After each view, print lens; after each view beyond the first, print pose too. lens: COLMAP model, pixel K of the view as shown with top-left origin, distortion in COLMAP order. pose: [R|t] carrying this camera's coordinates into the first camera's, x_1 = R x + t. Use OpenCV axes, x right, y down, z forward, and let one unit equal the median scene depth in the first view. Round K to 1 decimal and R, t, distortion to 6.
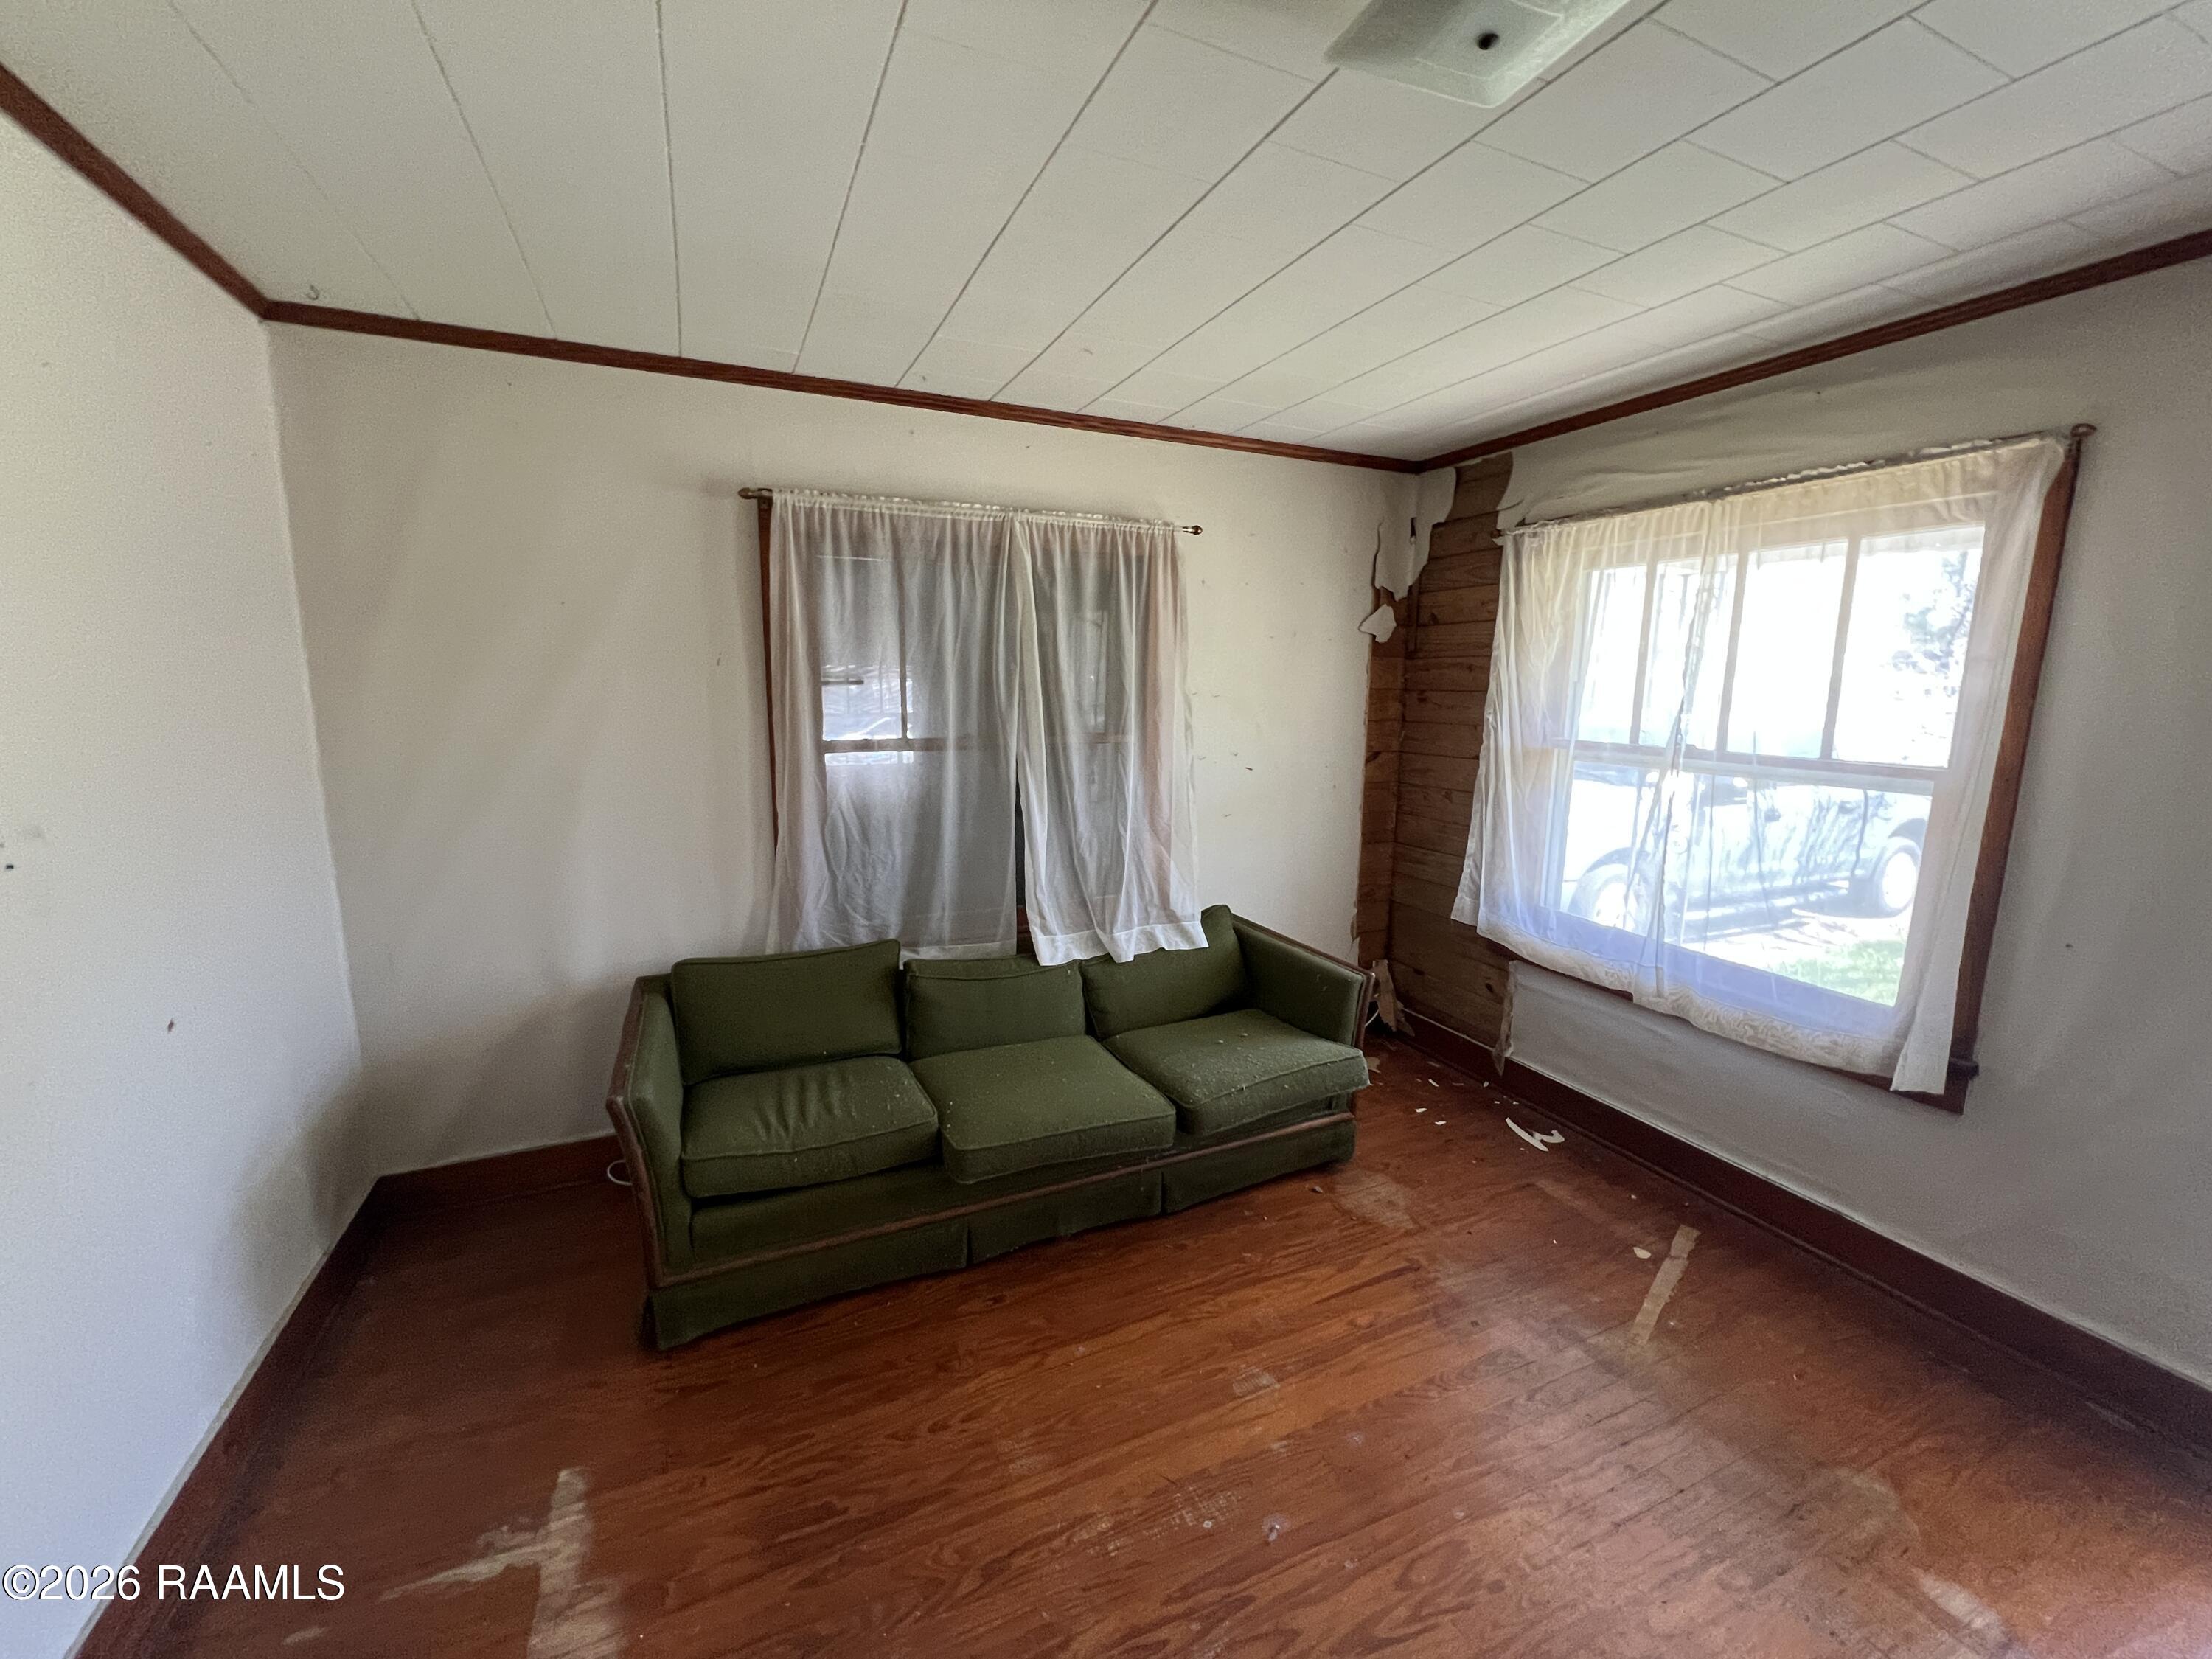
lens RADIAL K [[888.9, 0, 1103.0], [0, 888.9, 829.0], [0, 0, 1]] dist [-0.002666, 0.000132]
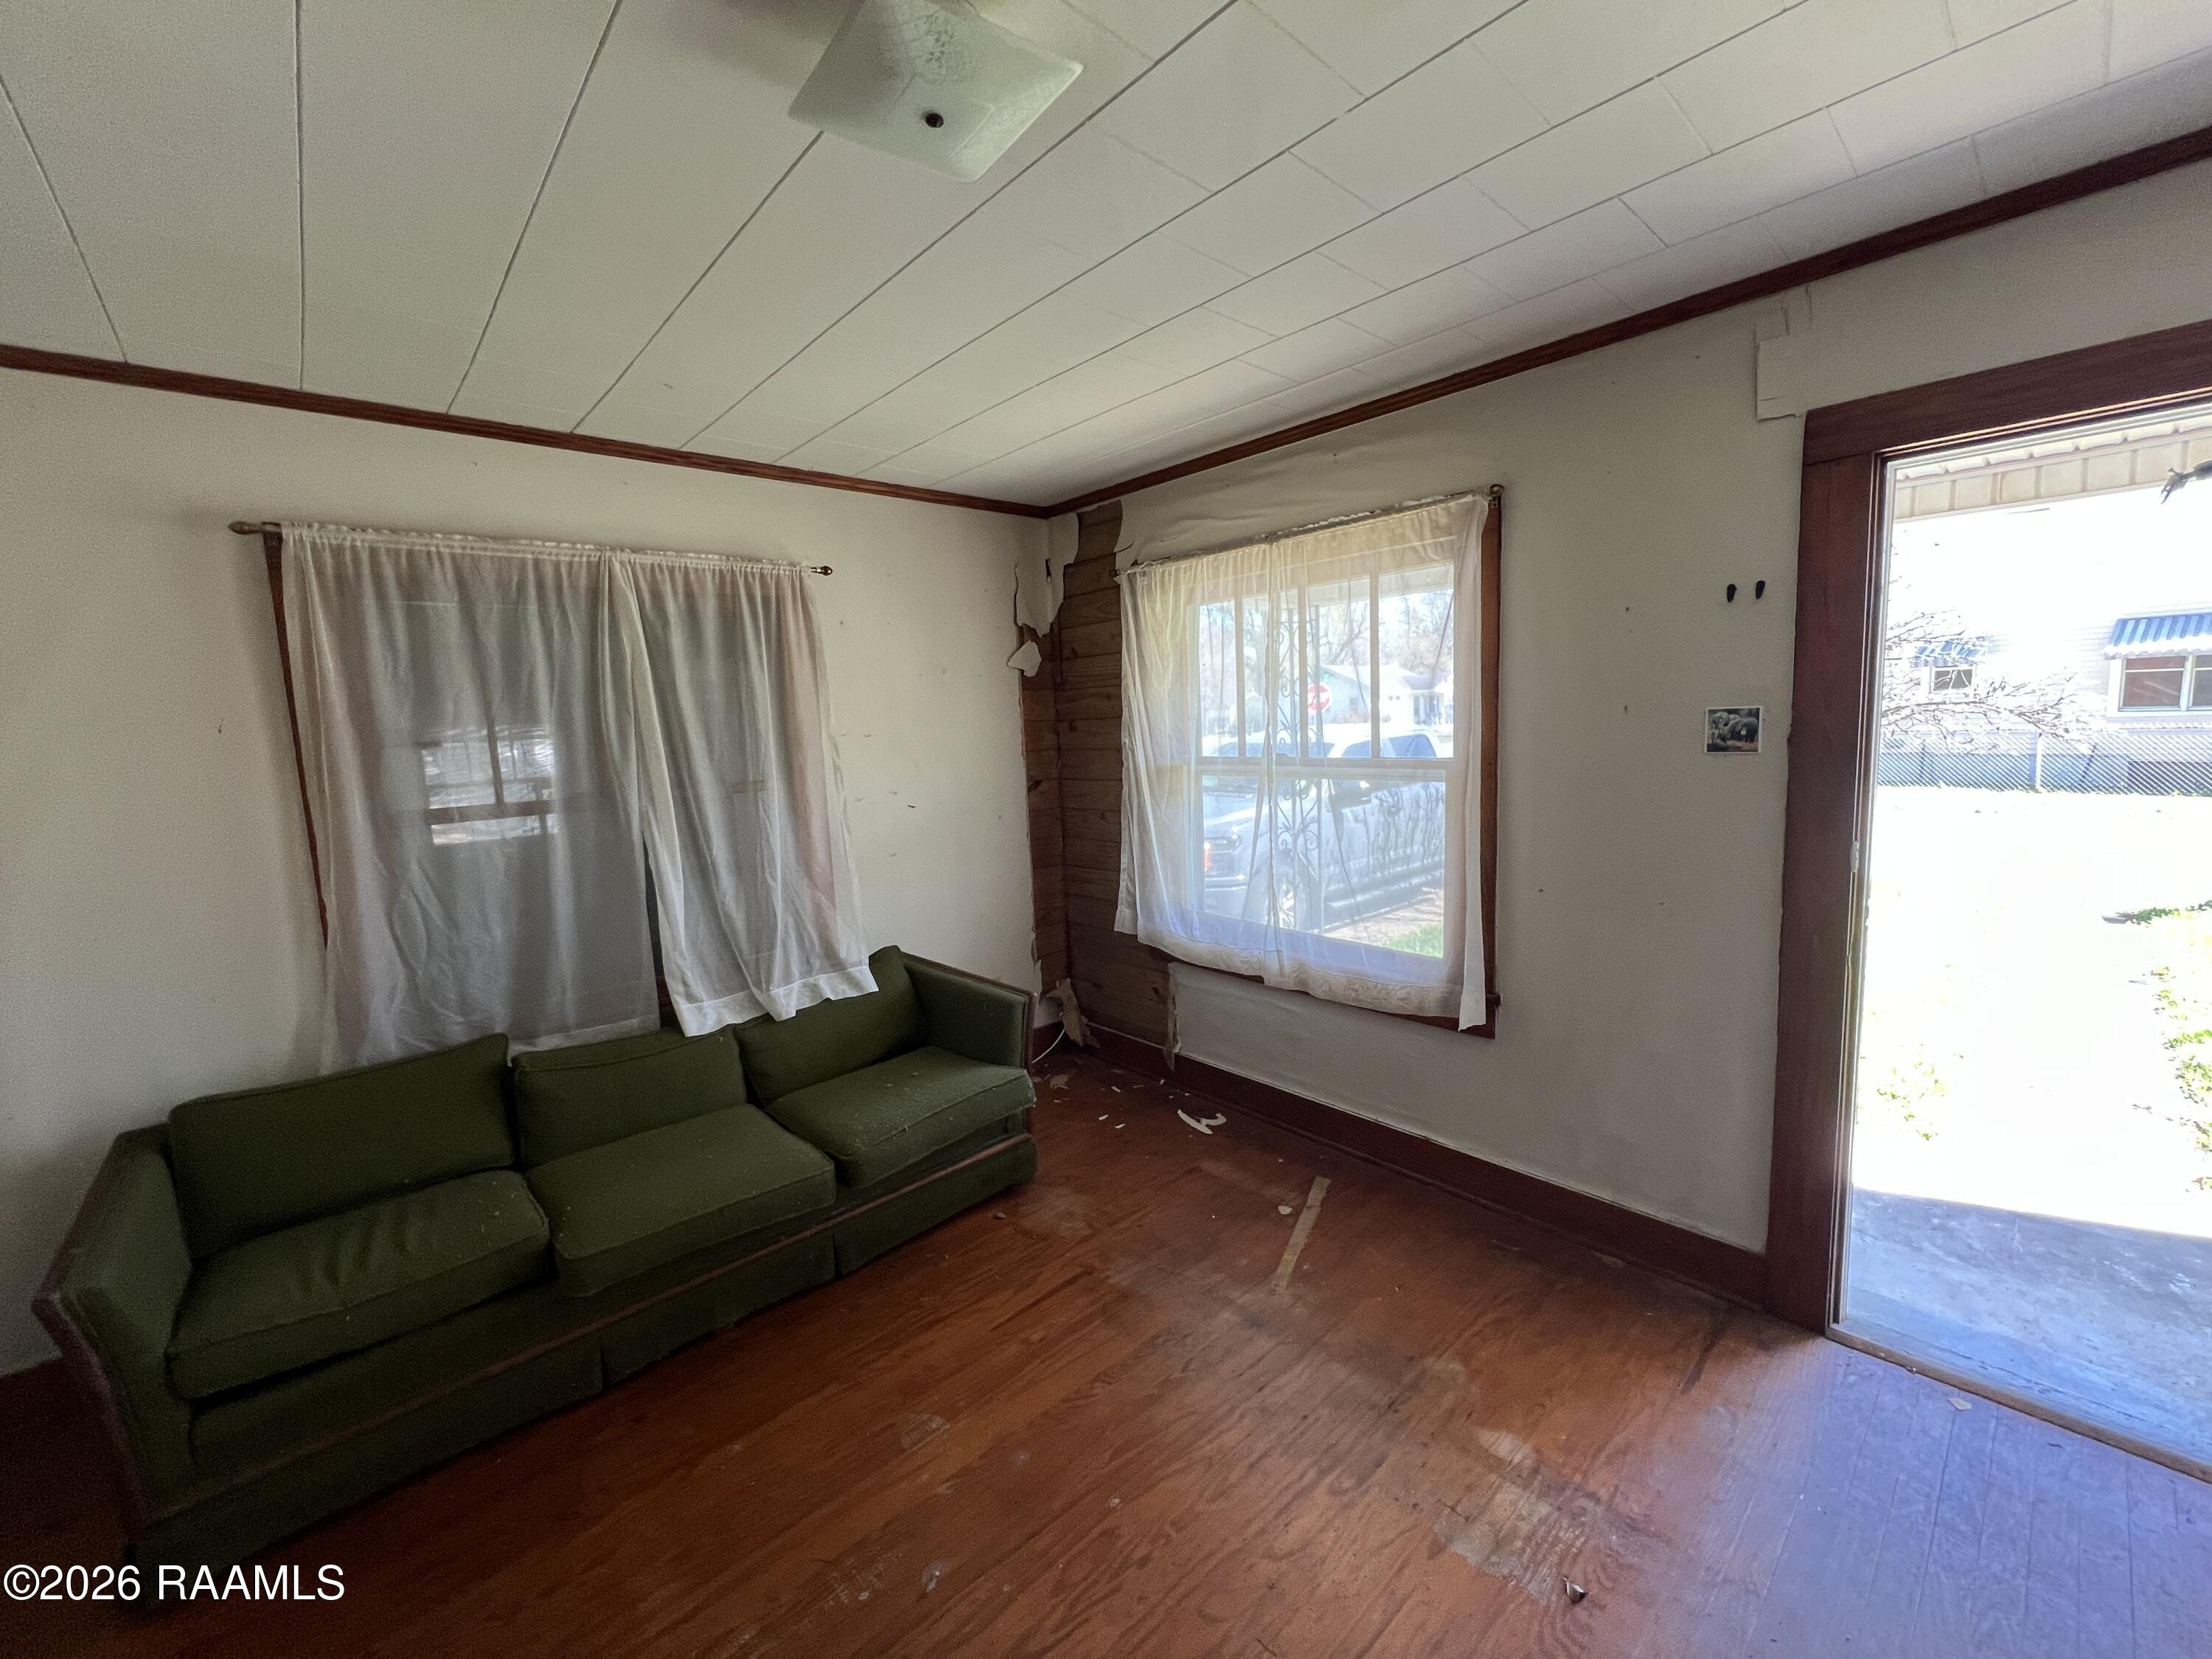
lens RADIAL K [[888.9, 0, 1109.4], [0, 888.9, 828.8], [0, 0, 1]] dist [-0.002666, 0.000132]
pose [[0.949523, -0.089447, 0.300673, 0.098203], [0.103286, 0.994187, -0.030416, 0.013981], [-0.296205, 0.059936, 0.953242, -0.021574]]
